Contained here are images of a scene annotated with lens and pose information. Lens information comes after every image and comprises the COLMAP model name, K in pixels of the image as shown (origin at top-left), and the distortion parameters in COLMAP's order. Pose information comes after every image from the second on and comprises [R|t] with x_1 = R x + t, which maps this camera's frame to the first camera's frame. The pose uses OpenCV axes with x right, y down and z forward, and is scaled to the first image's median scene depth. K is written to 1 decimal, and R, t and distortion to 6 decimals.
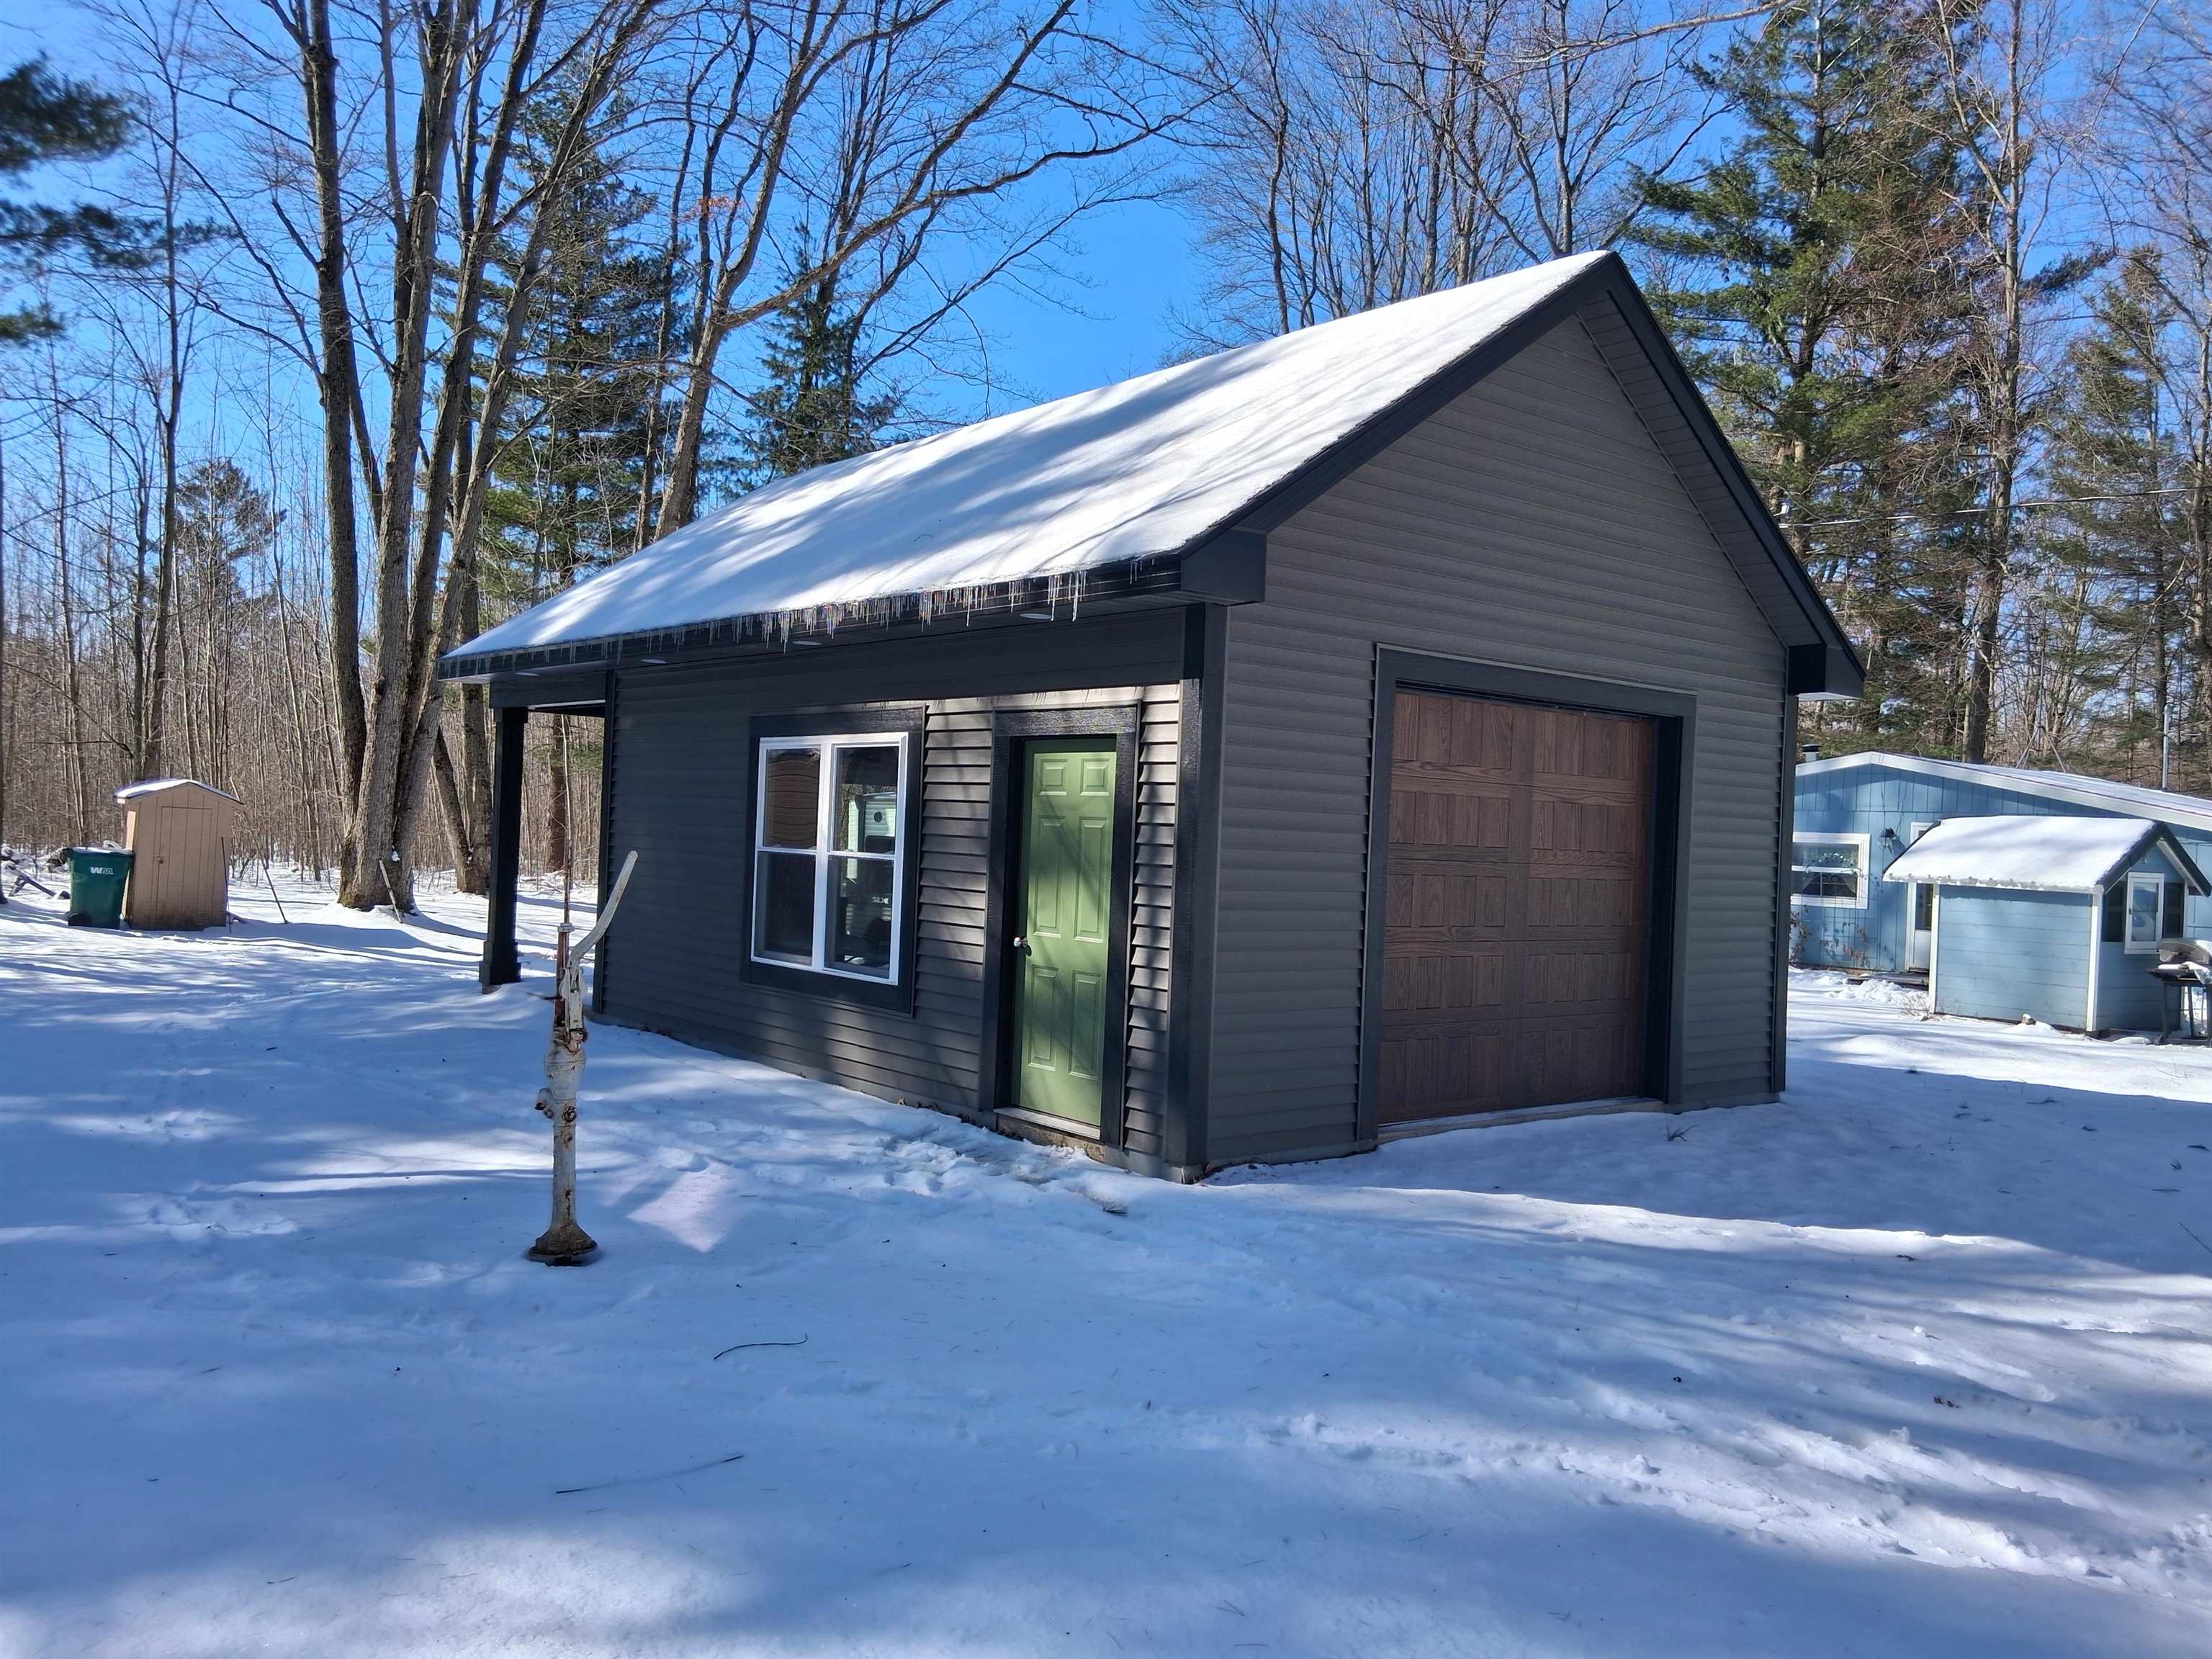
lens RADIAL K [[1683.8, 0, 1106.0], [0, 1683.8, 829.5], [0, 0, 1]] dist [0.116634, -0.208115]
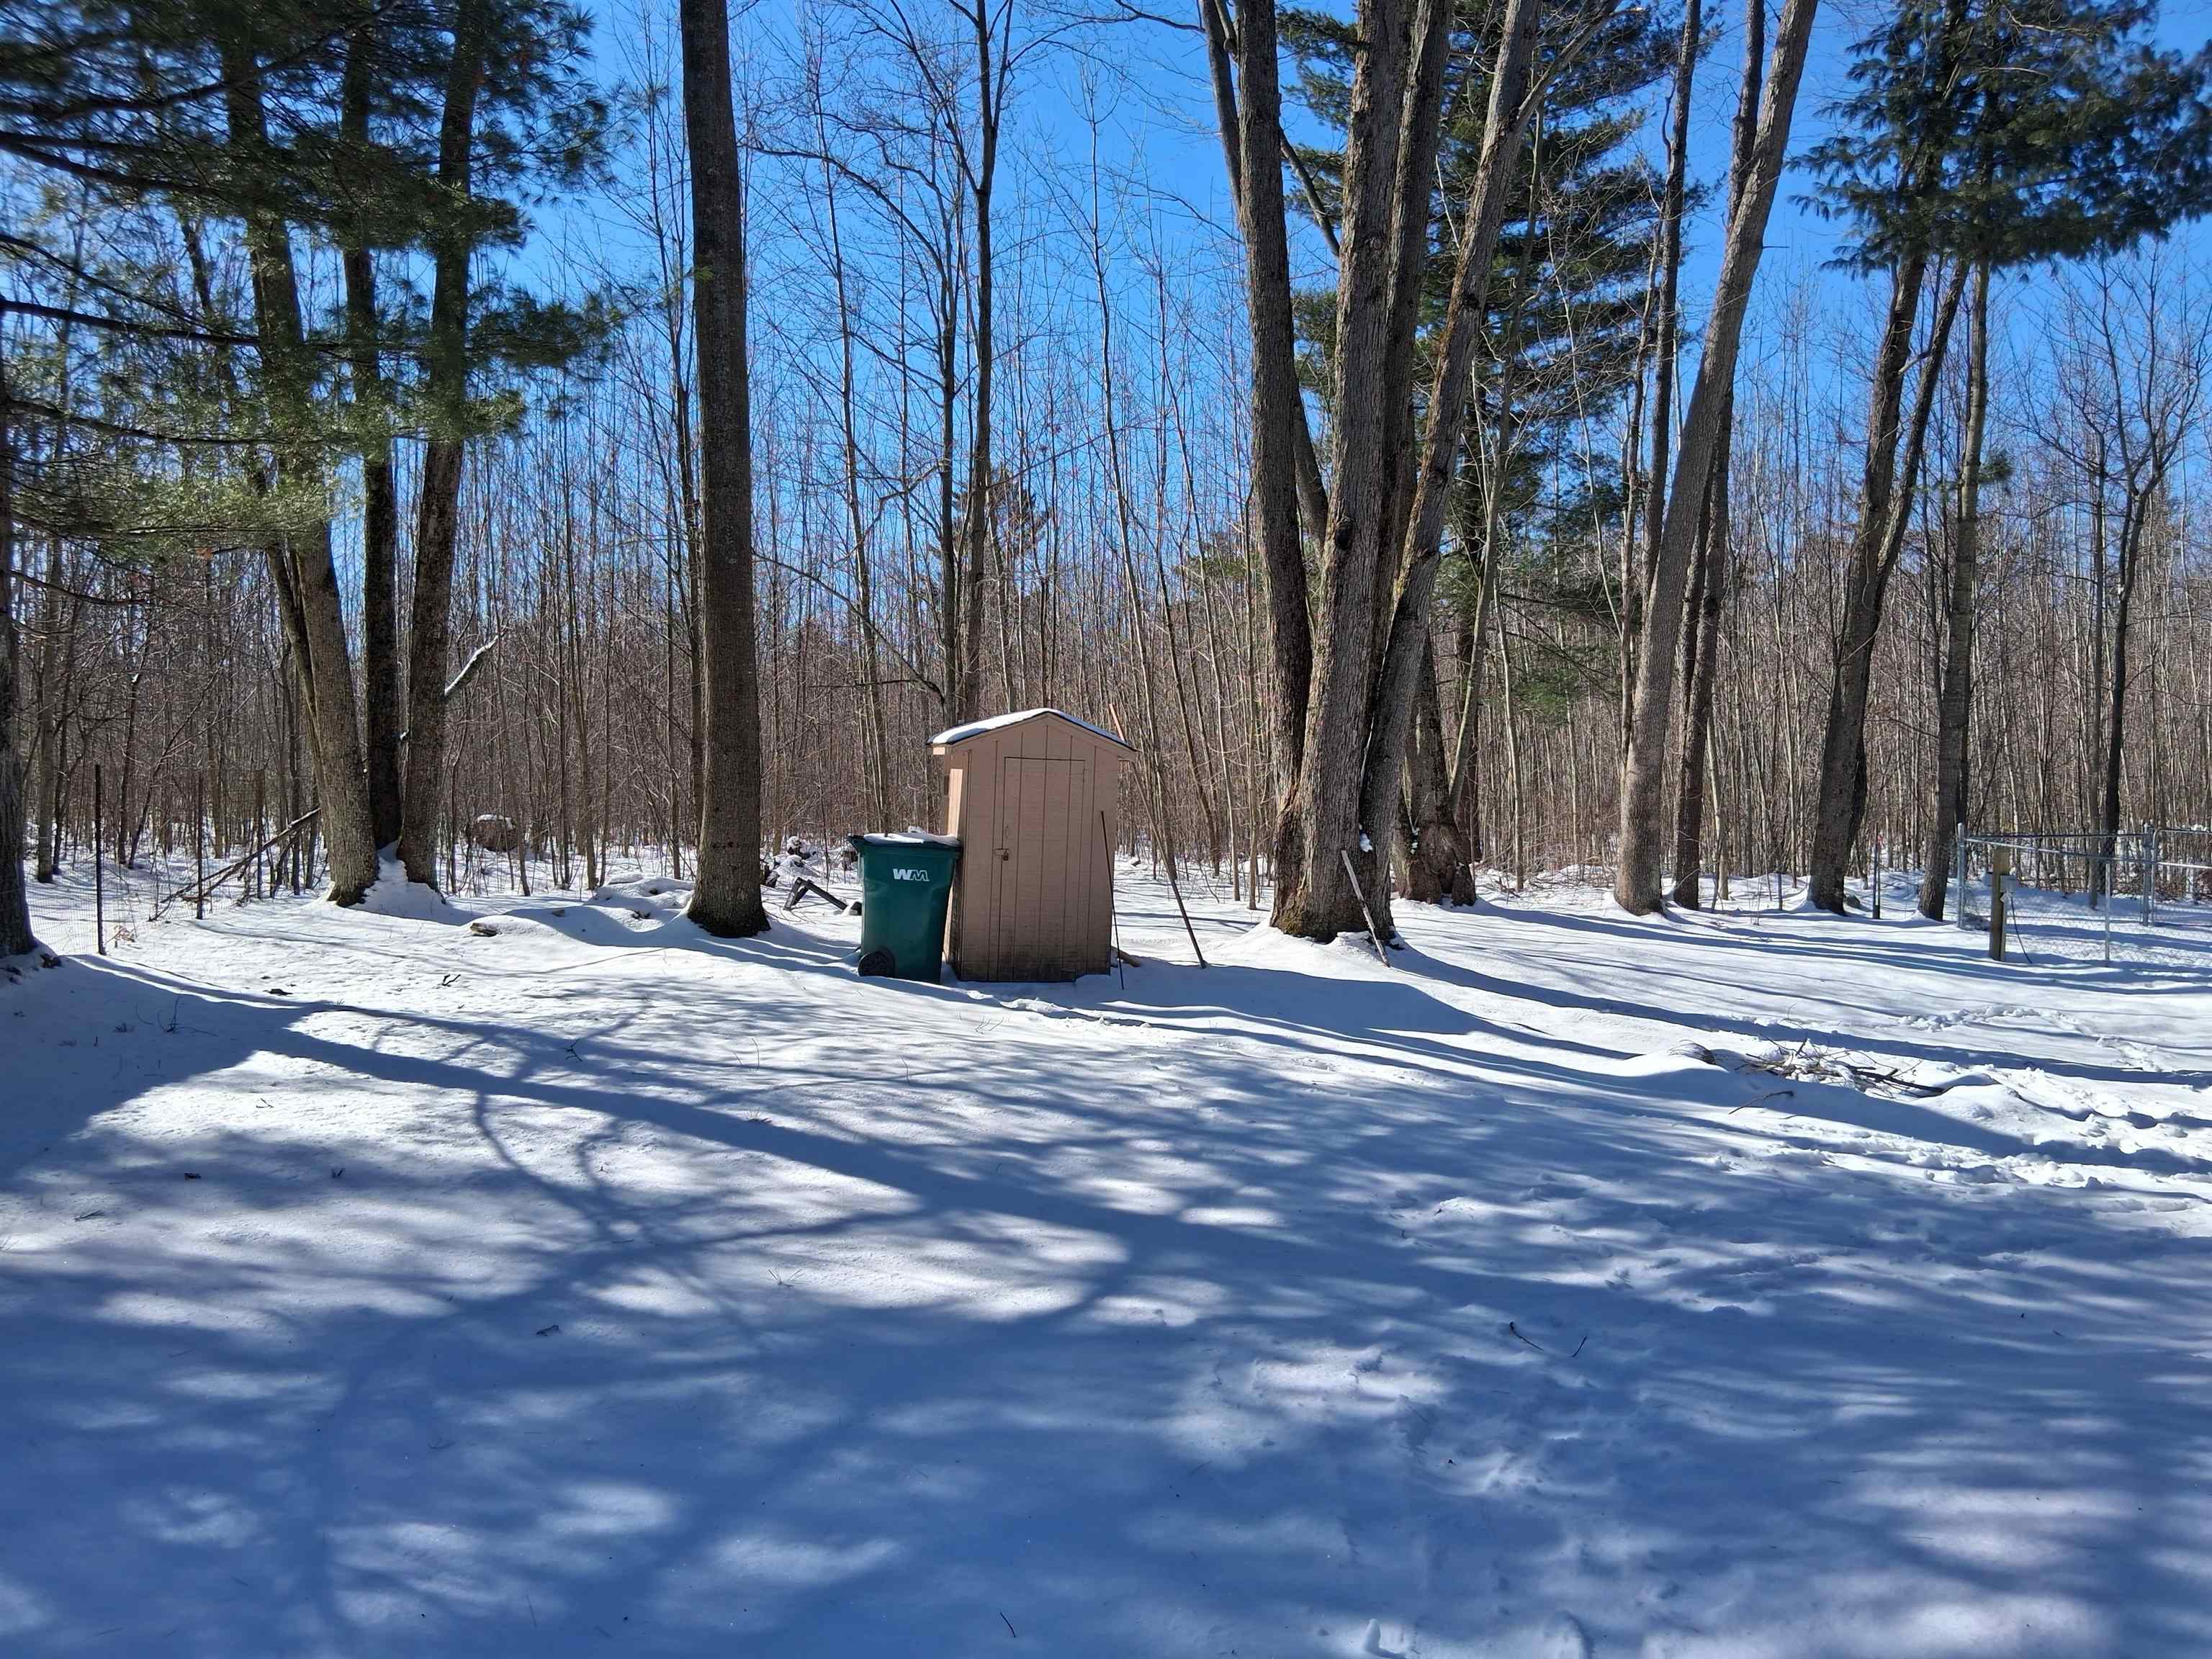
lens RADIAL K [[1683.8, 0, 1106.0], [0, 1683.8, 829.5], [0, 0, 1]] dist [0.116634, -0.208115]
pose [[0.917350, -0.012993, -0.397869, -0.258471], [0.017037, 0.999833, 0.006631, 0.005767], [0.397716, -0.012861, 0.917418, 0.434667]]
